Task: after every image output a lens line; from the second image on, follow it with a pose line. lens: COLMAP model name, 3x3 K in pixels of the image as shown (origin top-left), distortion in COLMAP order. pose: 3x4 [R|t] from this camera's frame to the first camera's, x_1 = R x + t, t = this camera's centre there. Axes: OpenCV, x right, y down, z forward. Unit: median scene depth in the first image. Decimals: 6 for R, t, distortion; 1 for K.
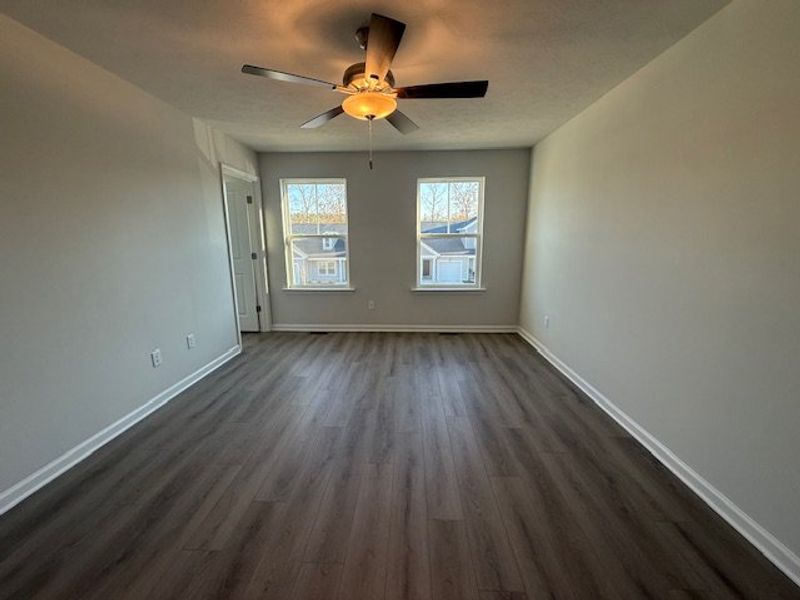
lens RADIAL K [[316.8, 0, 406.4], [0, 316.8, 296.6], [0, 0, 1]] dist [0.003078, -0.000740]
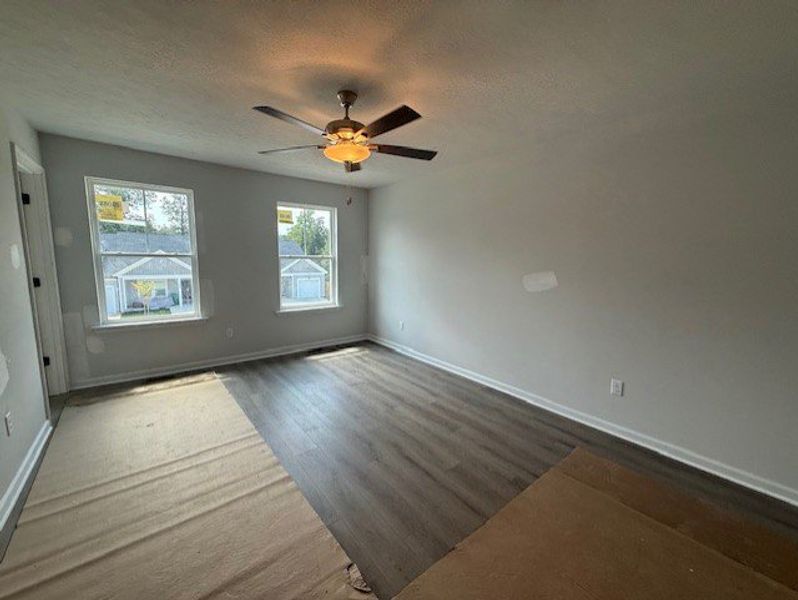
lens RADIAL K [[314.8, 0, 397.8], [0, 314.8, 295.4], [0, 0, 1]] dist [0.002928, 0.000307]
pose [[0.762714, -0.057106, 0.644210, -0.350192], [0.095599, 0.995107, -0.024974, -0.013395], [-0.639631, 0.080634, 0.764441, 0.014493]]
